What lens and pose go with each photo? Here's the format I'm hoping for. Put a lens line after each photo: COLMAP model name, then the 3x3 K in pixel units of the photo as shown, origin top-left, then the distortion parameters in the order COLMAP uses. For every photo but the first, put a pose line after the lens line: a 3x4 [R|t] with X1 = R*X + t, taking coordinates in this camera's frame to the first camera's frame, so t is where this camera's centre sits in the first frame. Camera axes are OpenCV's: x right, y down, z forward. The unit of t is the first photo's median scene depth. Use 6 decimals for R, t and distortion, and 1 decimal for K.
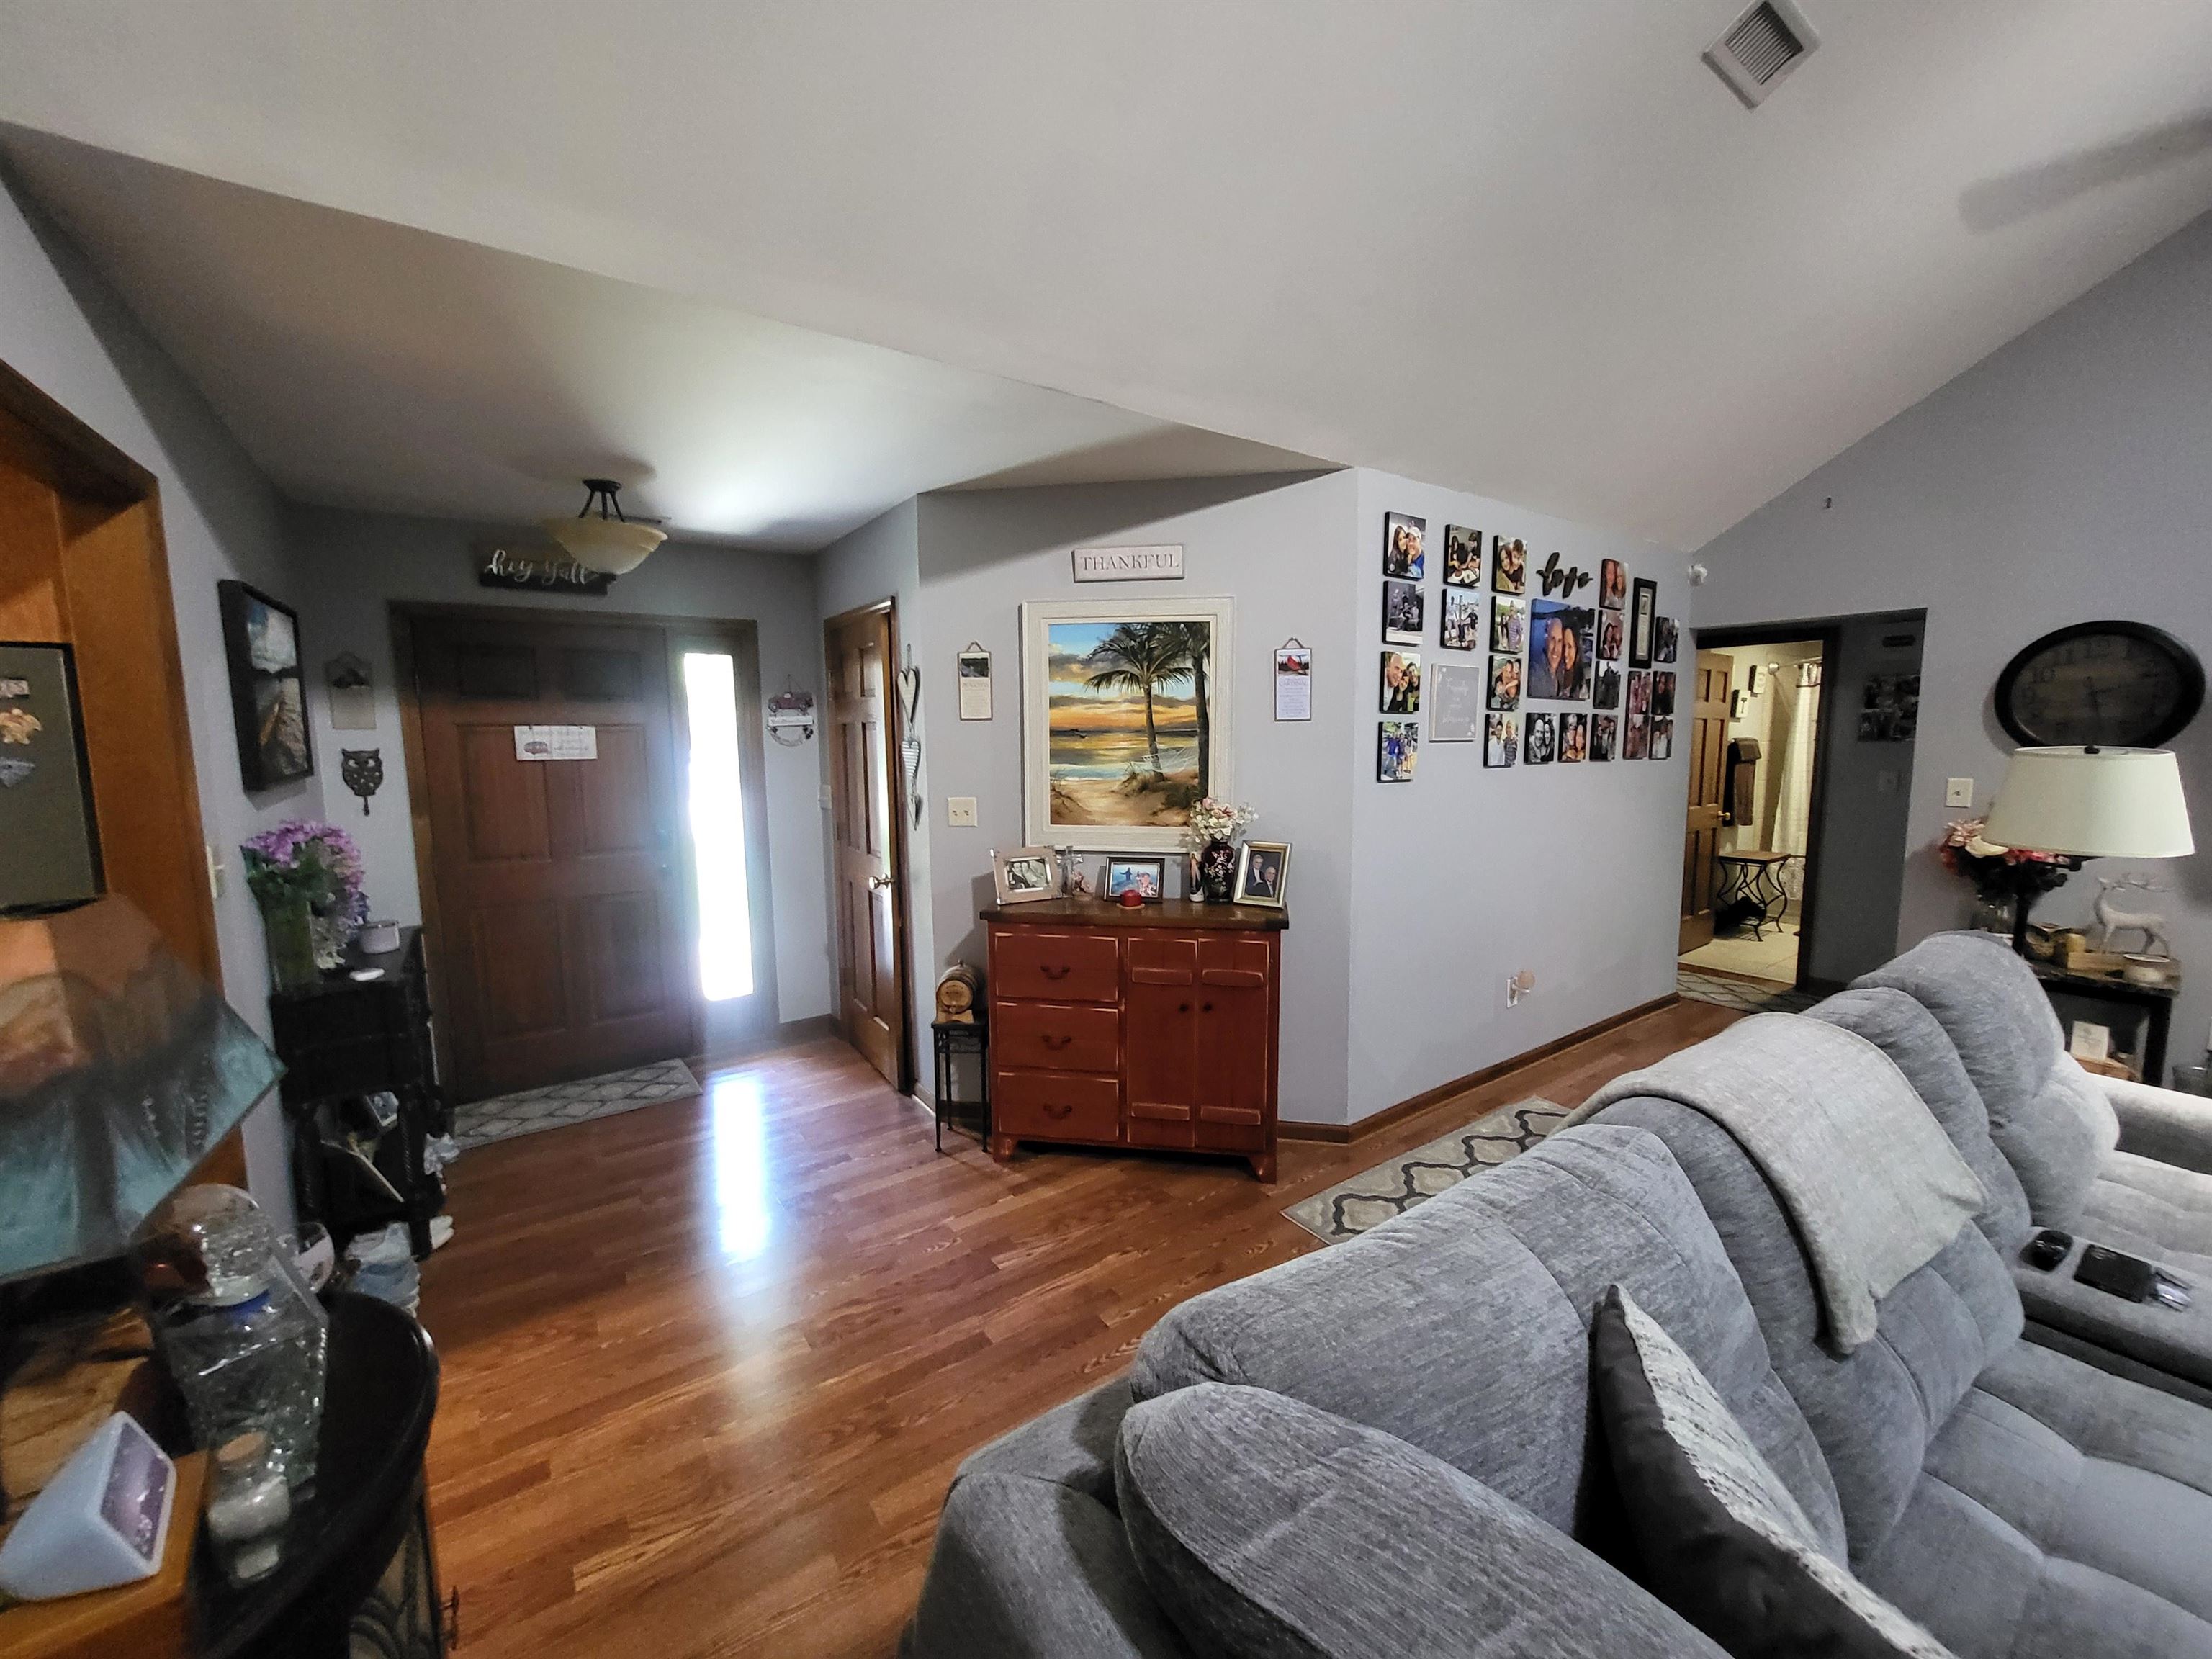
lens RADIAL K [[884.1, 0, 1116.0], [0, 884.1, 834.1], [0, 0, 1]] dist [-0.002435, -0.000095]
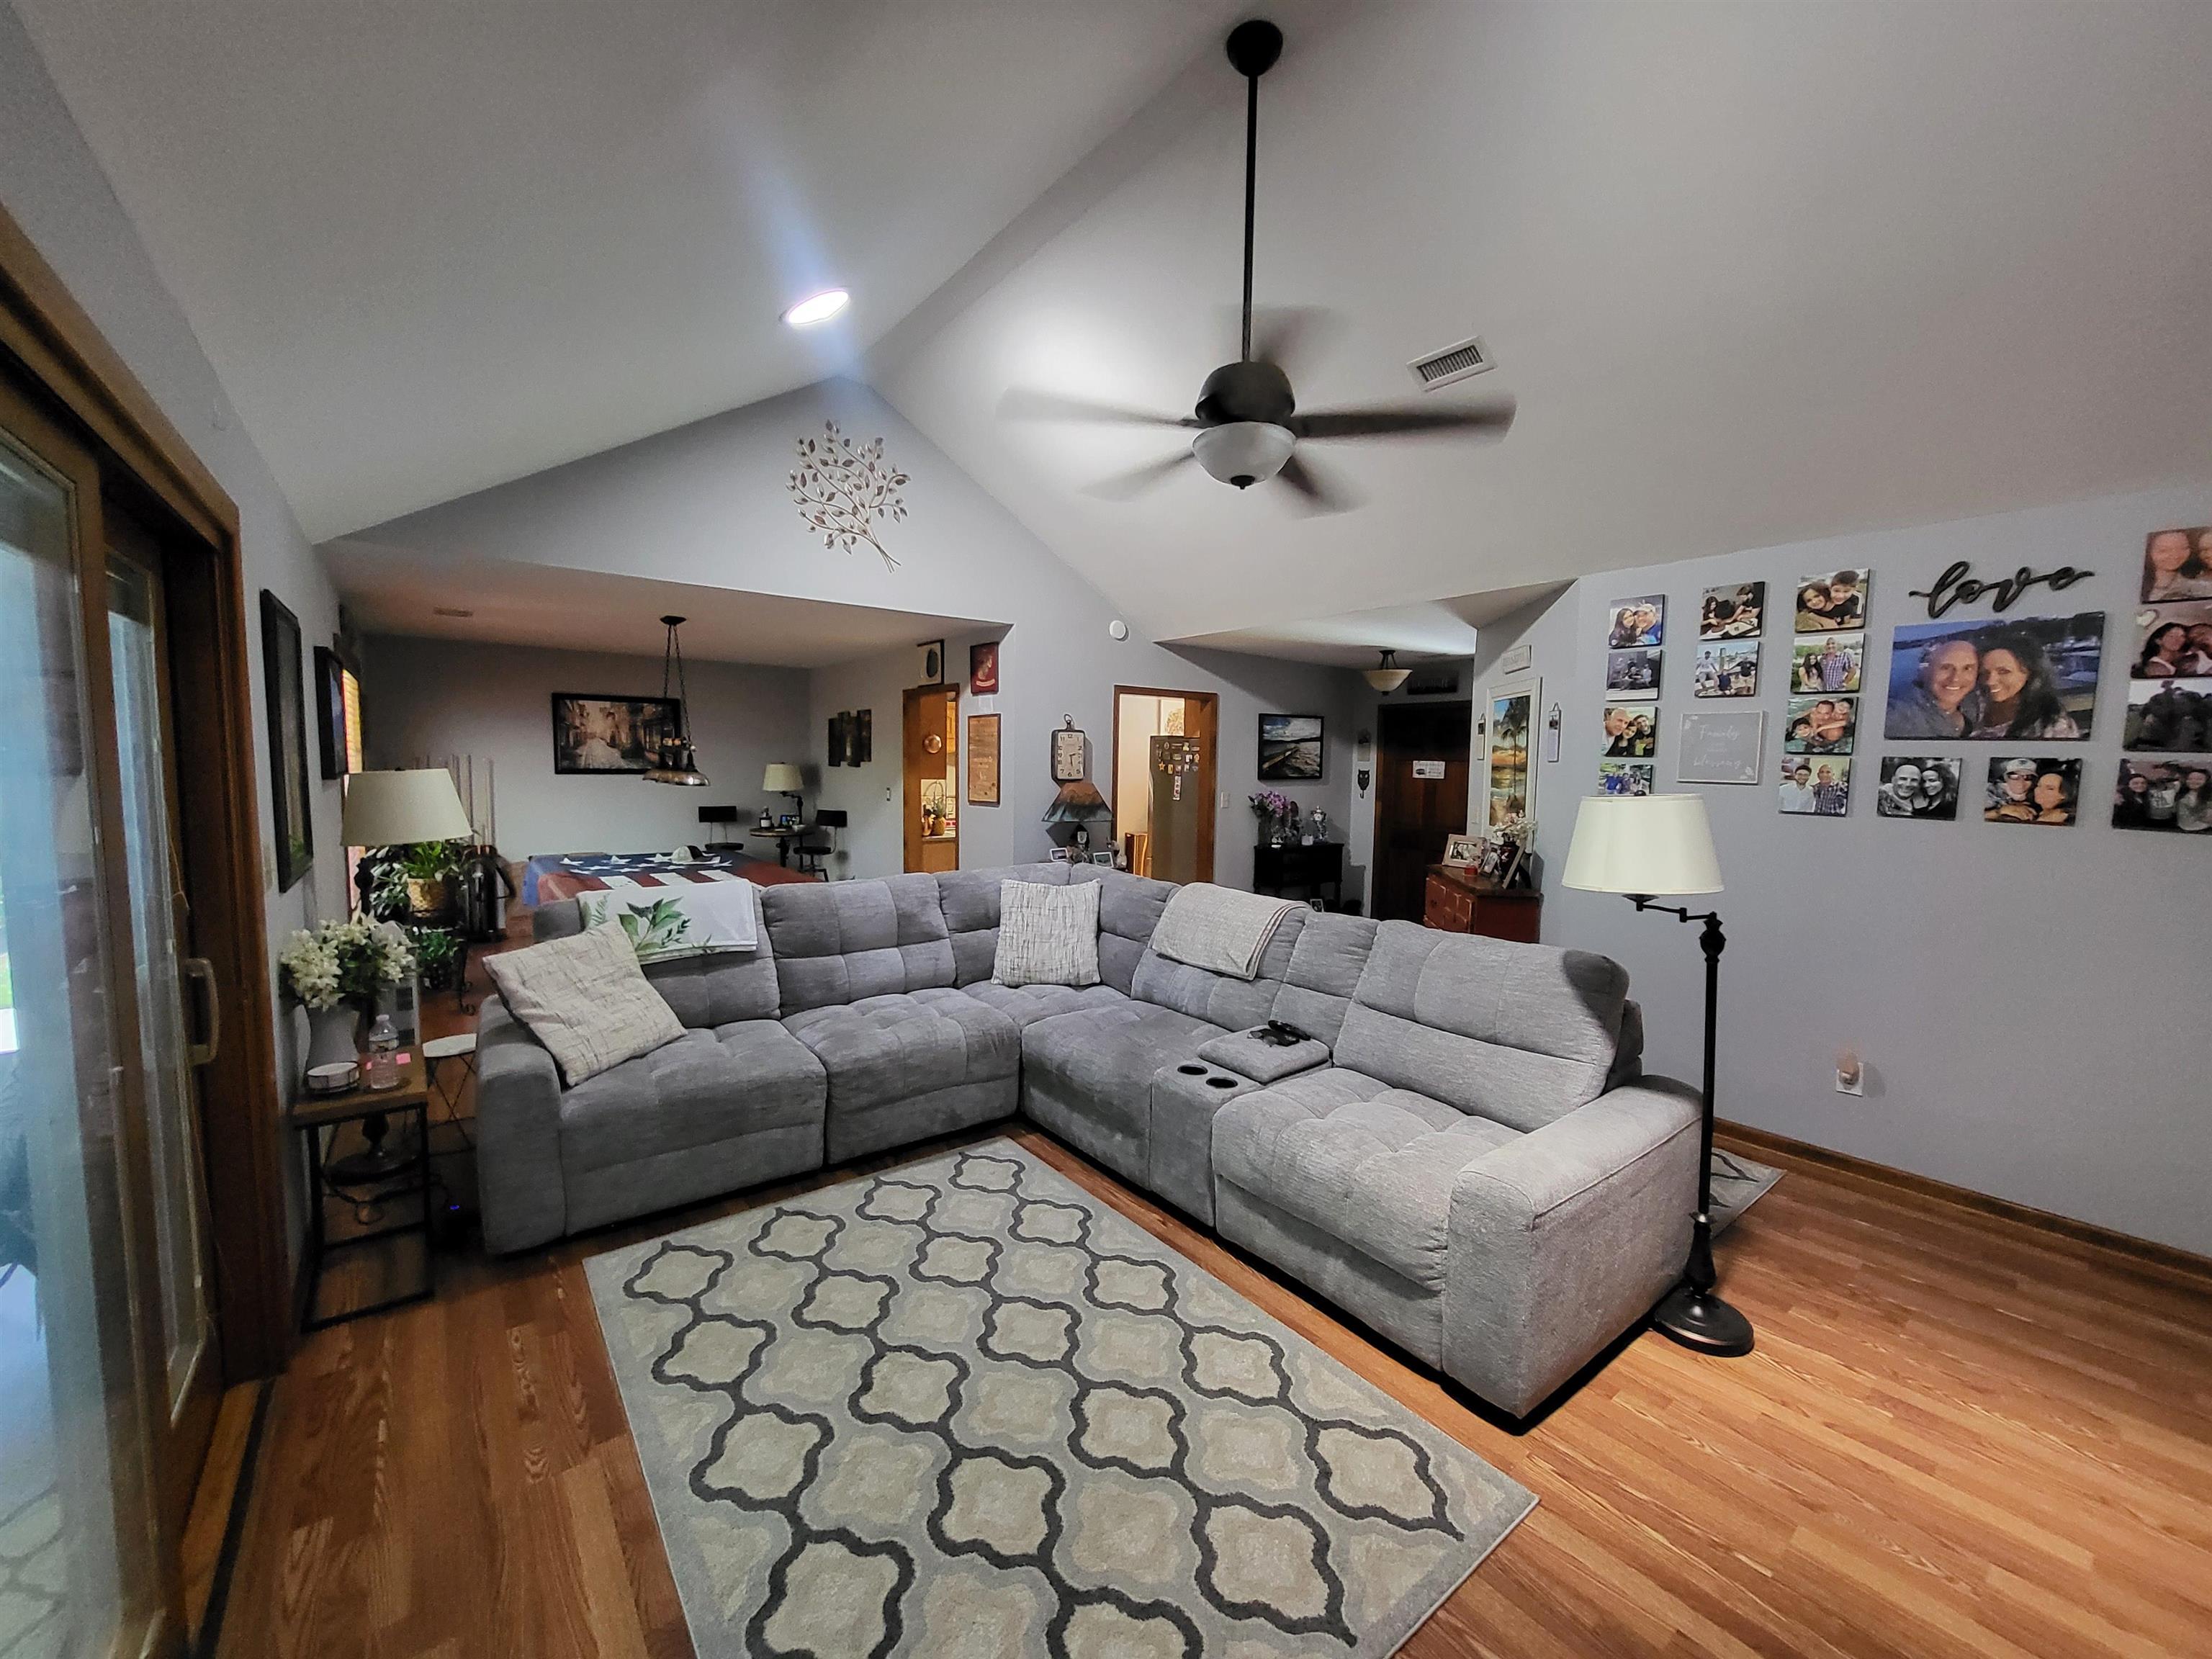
lens RADIAL K [[873.7, 0, 1107.1], [0, 873.7, 824.5], [0, 0, 1]] dist [-0.001700, -0.000686]
pose [[0.036902, 0.081877, -0.995959, 1.469477], [-0.133442, 0.988116, 0.076288, -0.039975], [0.990369, 0.130087, 0.047390, 0.240875]]
